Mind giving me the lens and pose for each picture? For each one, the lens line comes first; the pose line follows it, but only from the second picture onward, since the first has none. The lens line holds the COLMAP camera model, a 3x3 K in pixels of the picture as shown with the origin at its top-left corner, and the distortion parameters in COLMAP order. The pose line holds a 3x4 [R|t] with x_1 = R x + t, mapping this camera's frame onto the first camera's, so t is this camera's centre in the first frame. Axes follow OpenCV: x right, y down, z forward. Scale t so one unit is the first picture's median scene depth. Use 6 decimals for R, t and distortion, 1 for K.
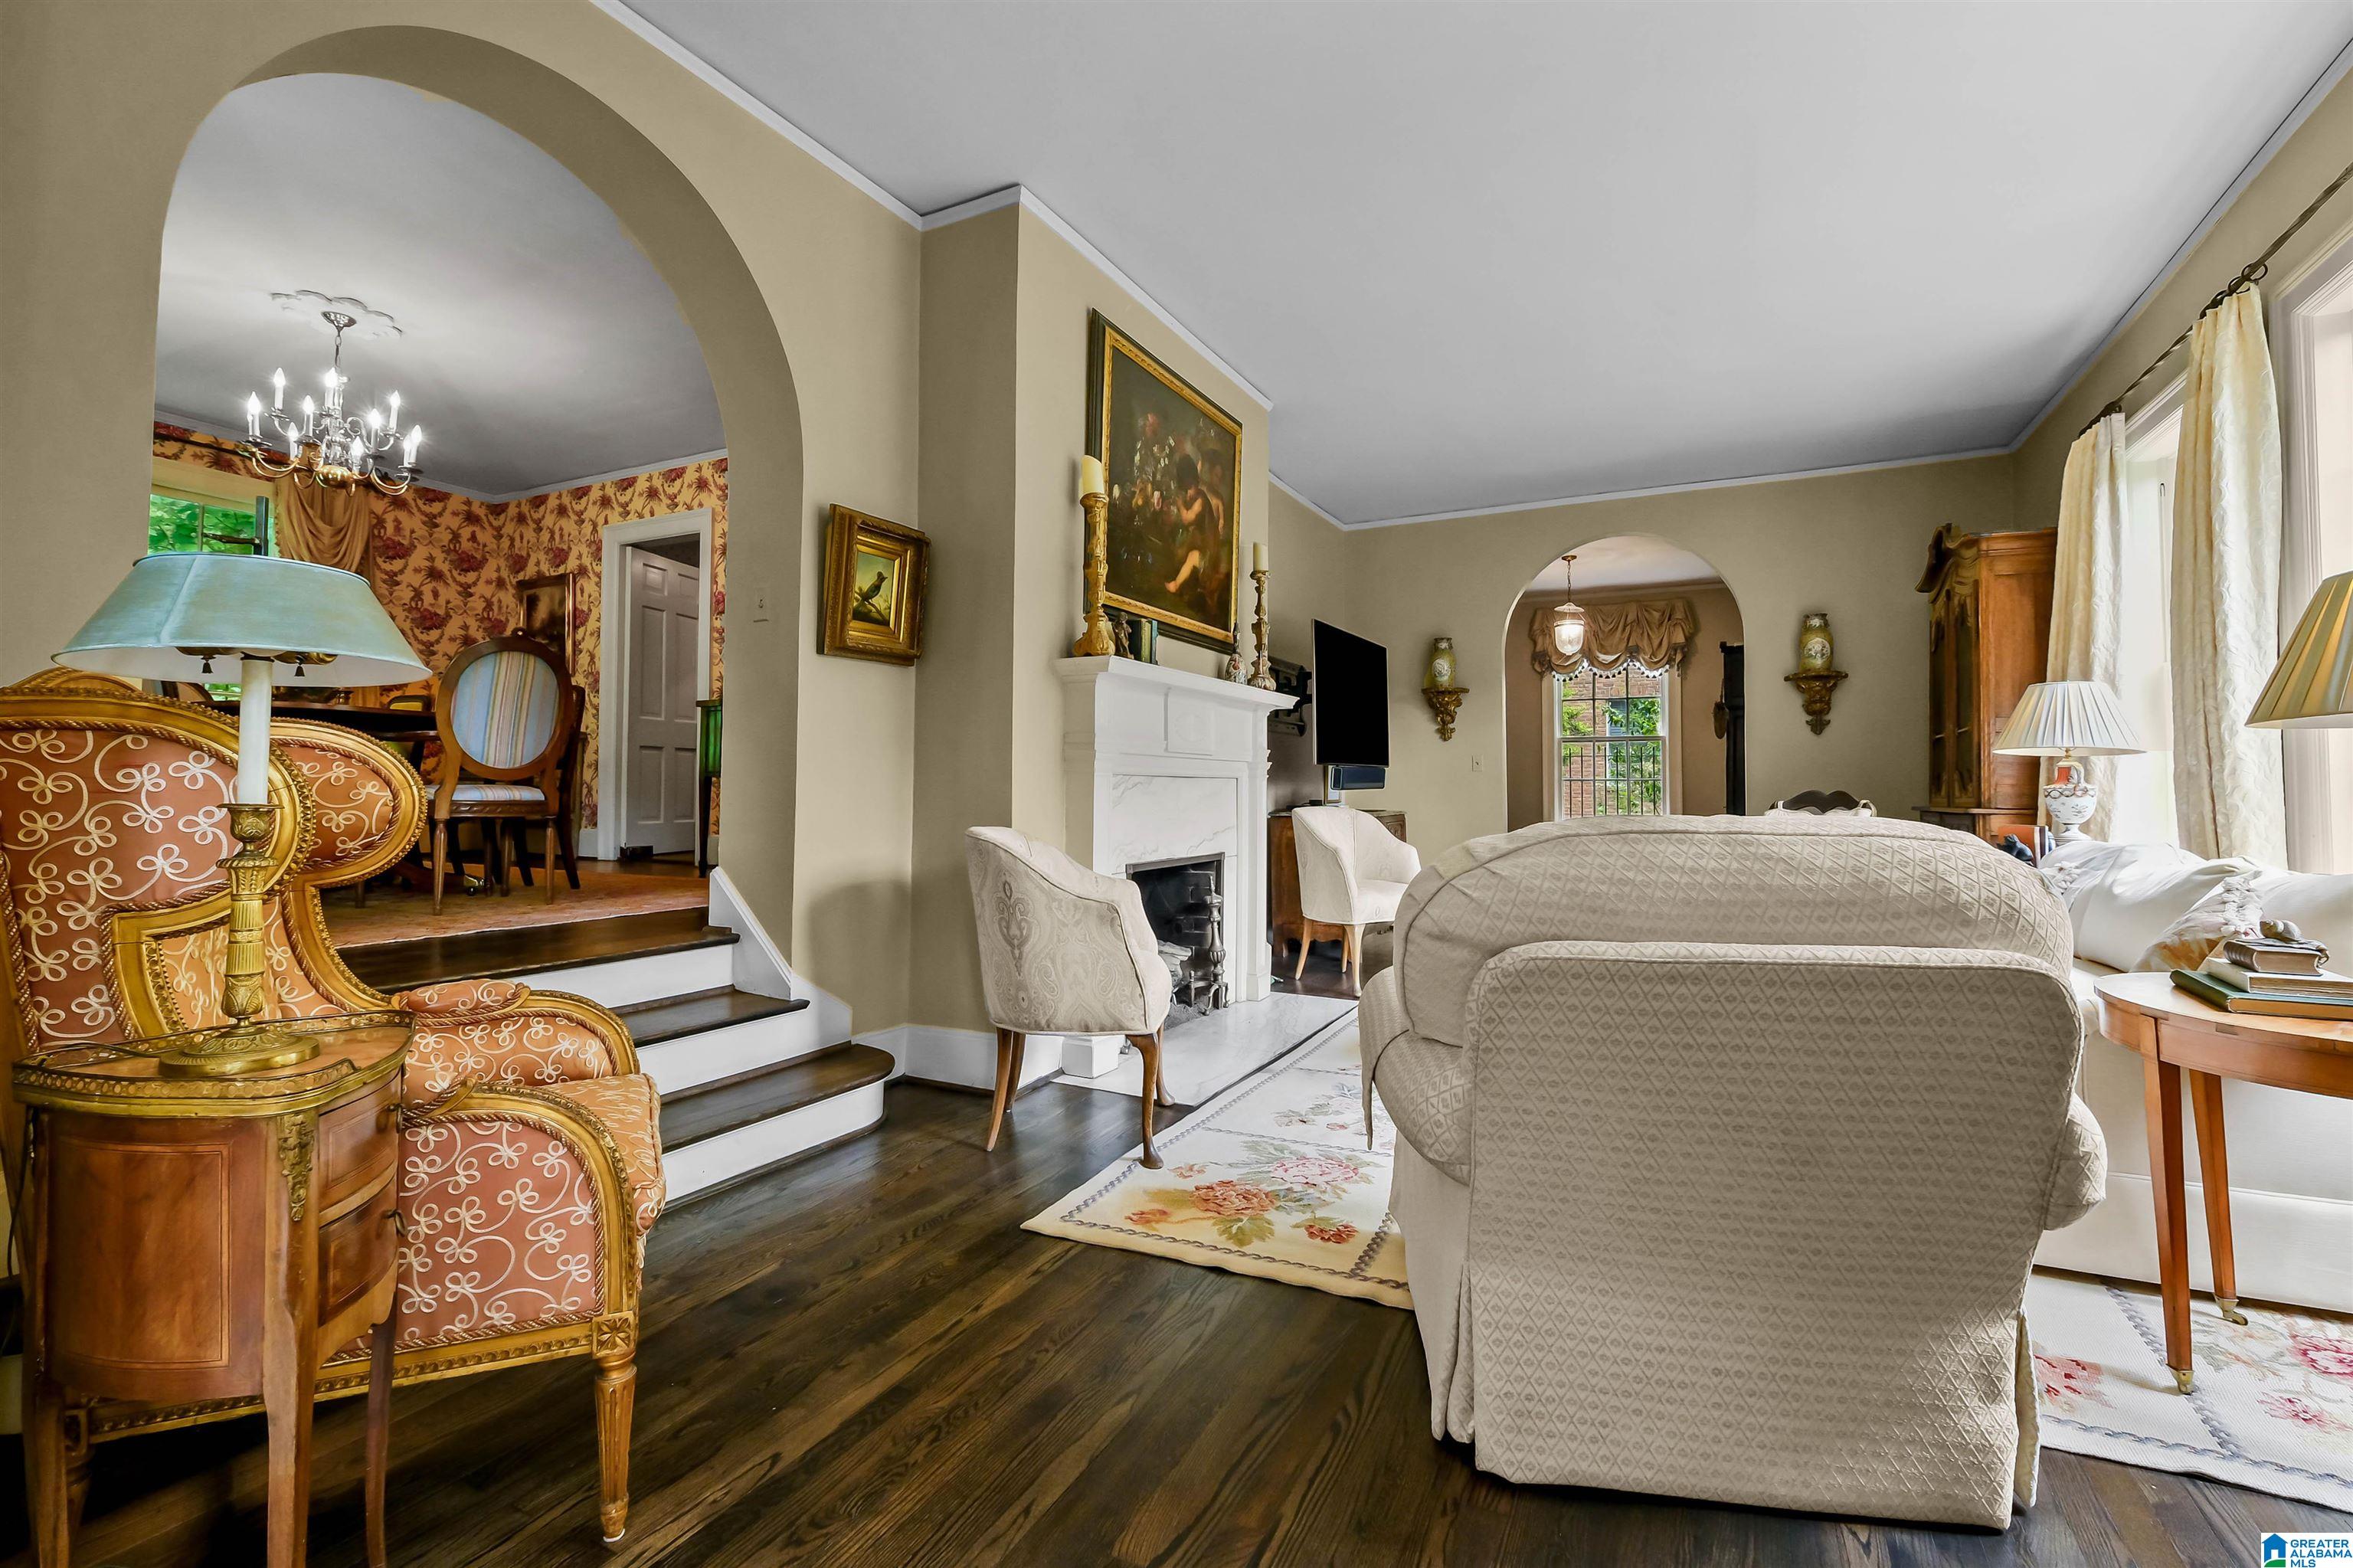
lens RADIAL K [[1044.6, 0, 1168.4], [0, 1044.6, 749.7], [0, 0, 1]] dist [-0.004480, 0.001138]
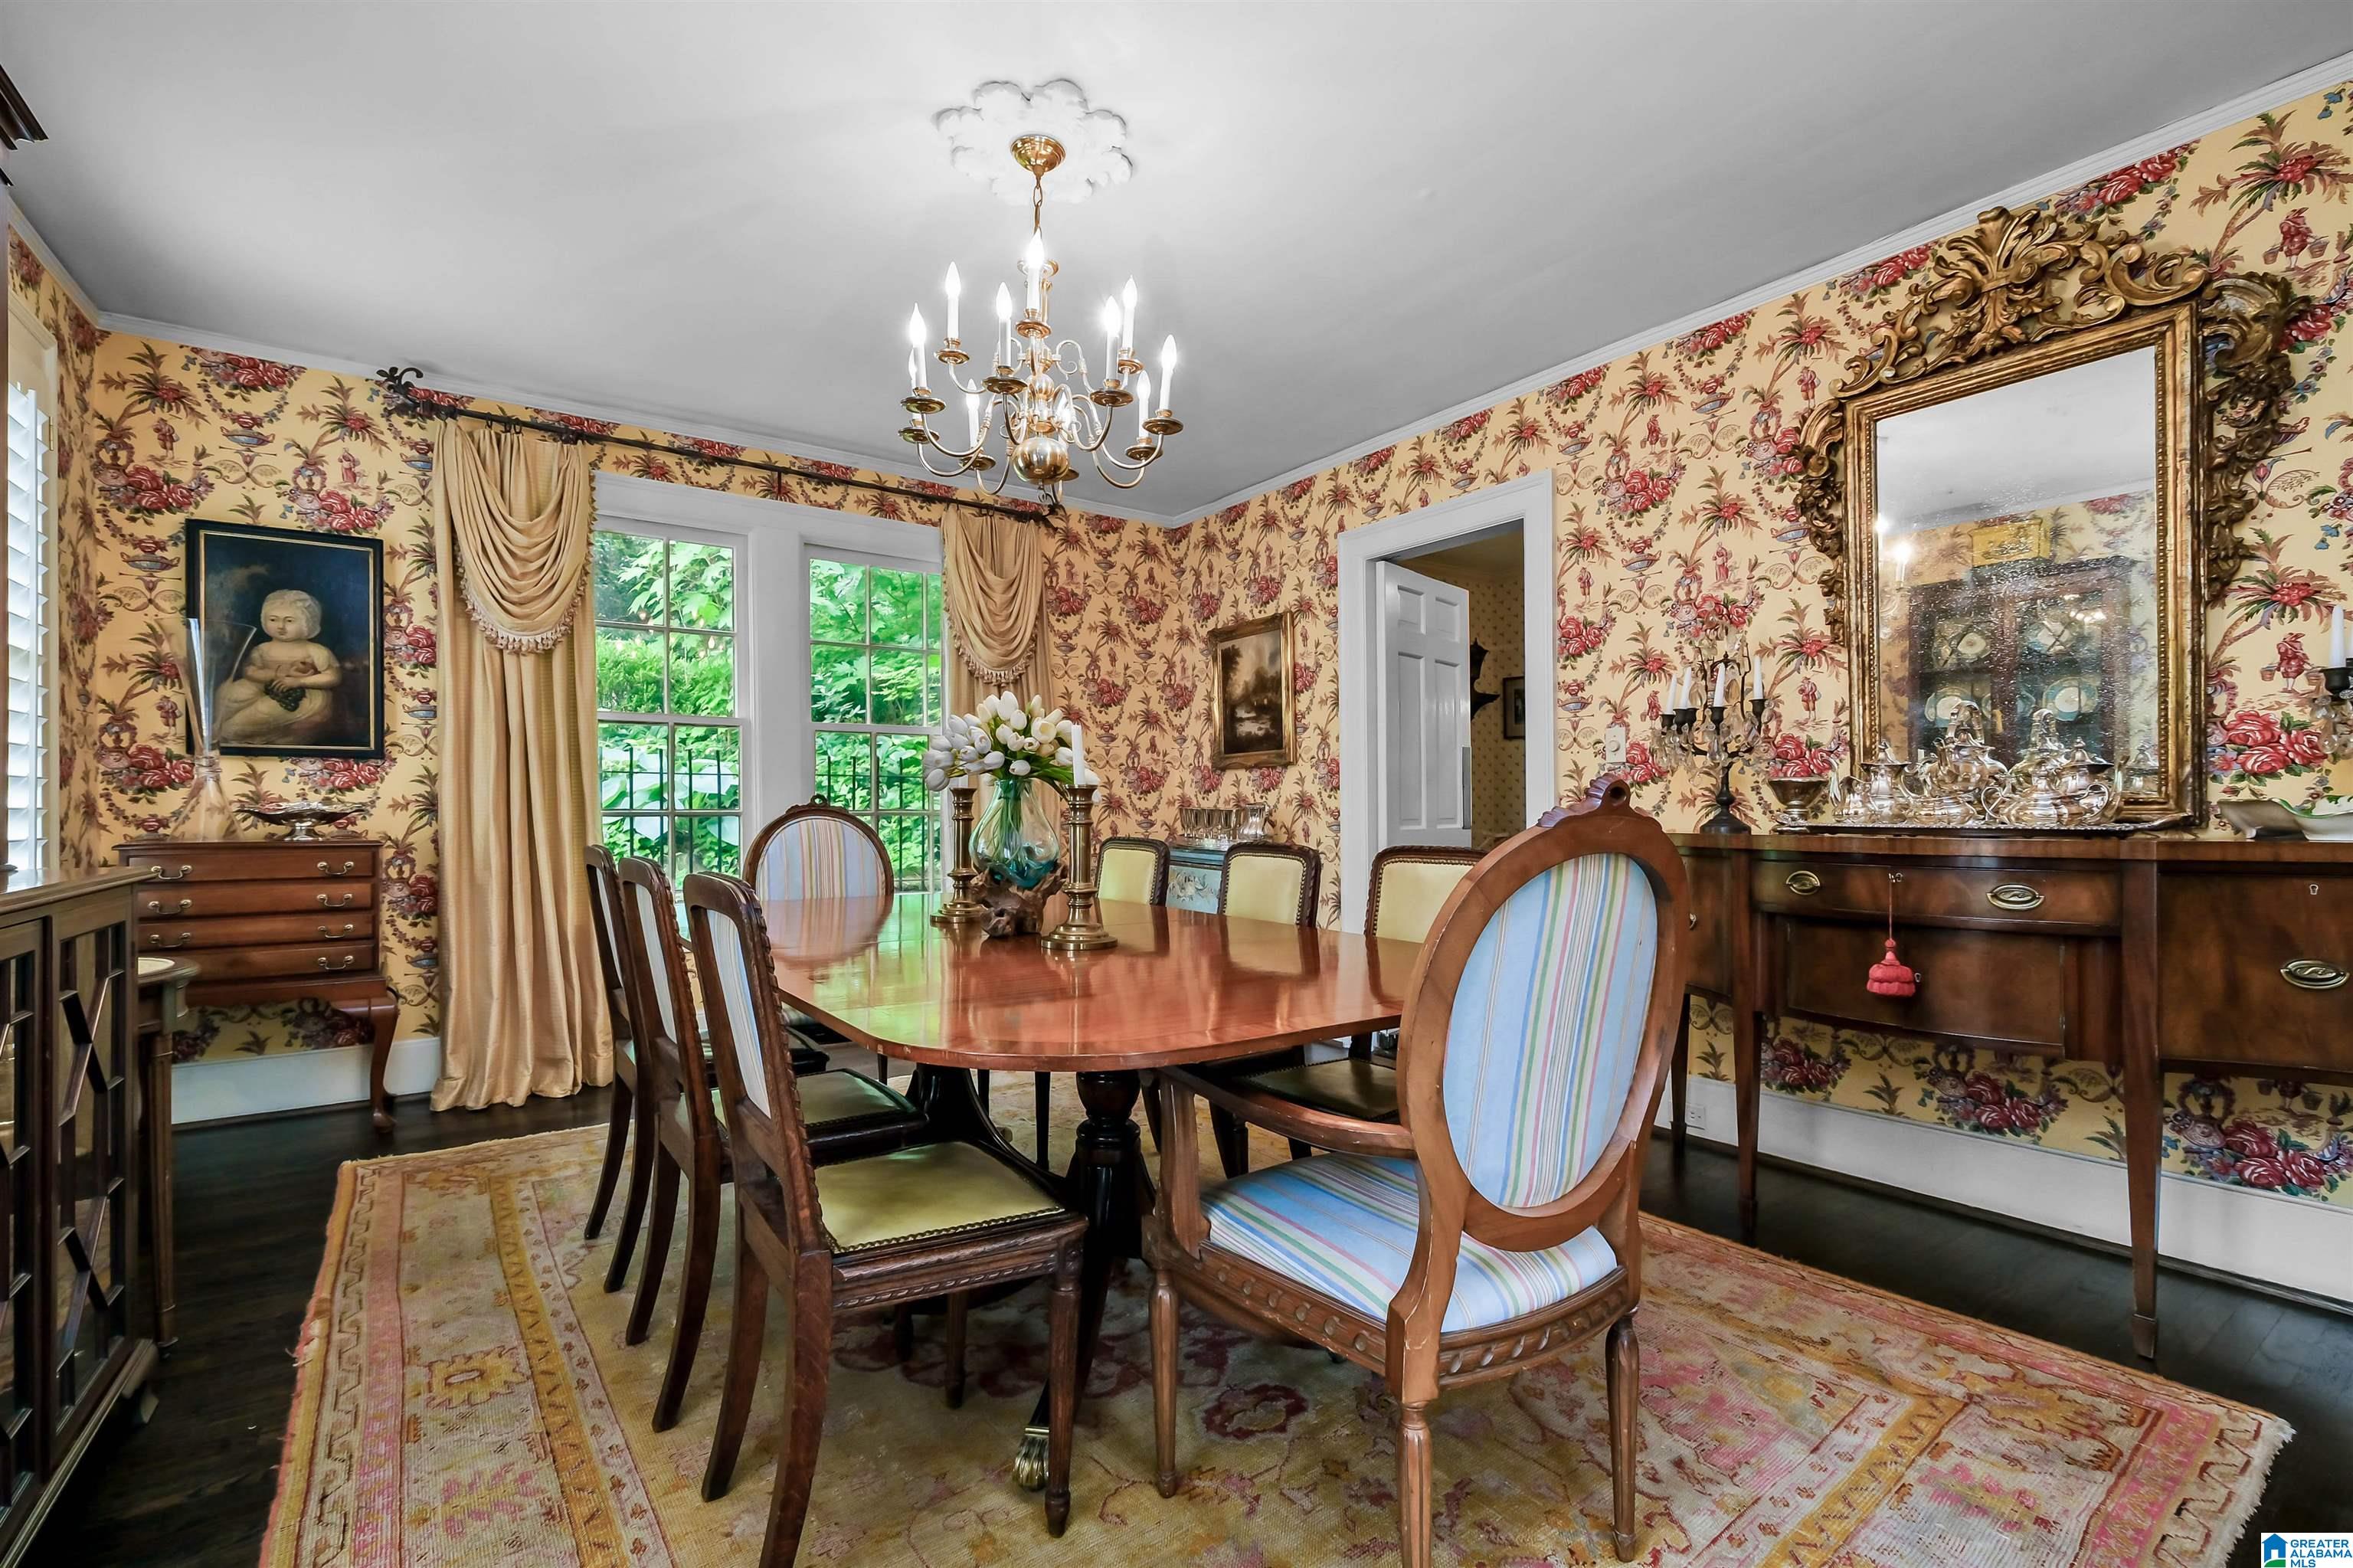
lens RADIAL K [[1044.6, 0, 1173.9], [0, 1044.6, 798.7], [0, 0, 1]] dist [-0.004480, 0.001138]
pose [[0.883625, -0.011775, -0.468047, -0.324010], [0.025547, 0.999407, 0.023086, -0.066556], [0.467498, -0.032356, 0.883402, 0.366739]]
